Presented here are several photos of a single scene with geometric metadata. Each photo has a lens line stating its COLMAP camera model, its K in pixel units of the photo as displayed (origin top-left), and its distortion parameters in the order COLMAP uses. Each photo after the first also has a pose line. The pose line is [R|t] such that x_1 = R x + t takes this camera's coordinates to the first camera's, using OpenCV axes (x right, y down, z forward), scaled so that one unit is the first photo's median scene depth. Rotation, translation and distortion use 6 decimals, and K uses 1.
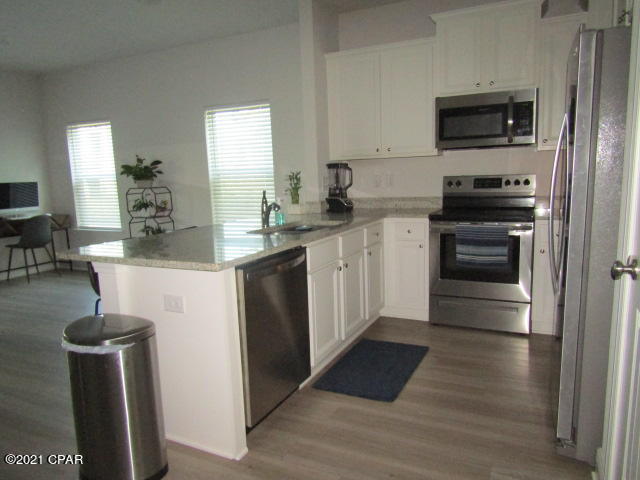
lens RADIAL K [[456.5, 0, 320.0], [0, 456.5, 240.0], [0, 0, 1]] dist [-0.001206, -0.007282]
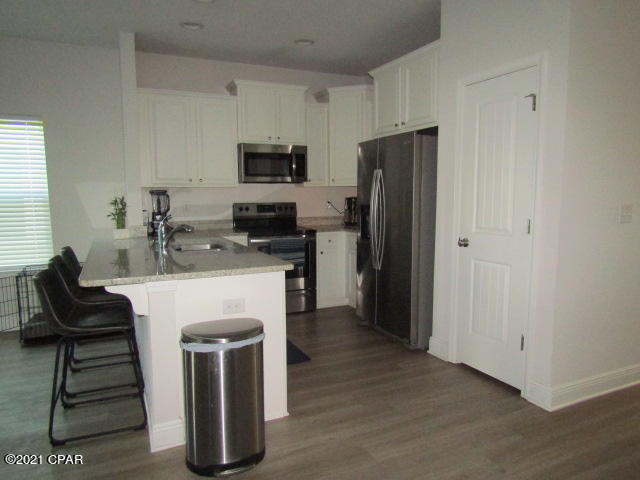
lens RADIAL K [[456.5, 0, 320.0], [0, 456.5, 240.0], [0, 0, 1]] dist [-0.001206, -0.007282]
pose [[0.624244, -0.050252, 0.779611, -1.877628], [0.098939, 0.994979, -0.015088, 0.014686], [-0.774939, 0.086552, 0.626082, 0.102207]]
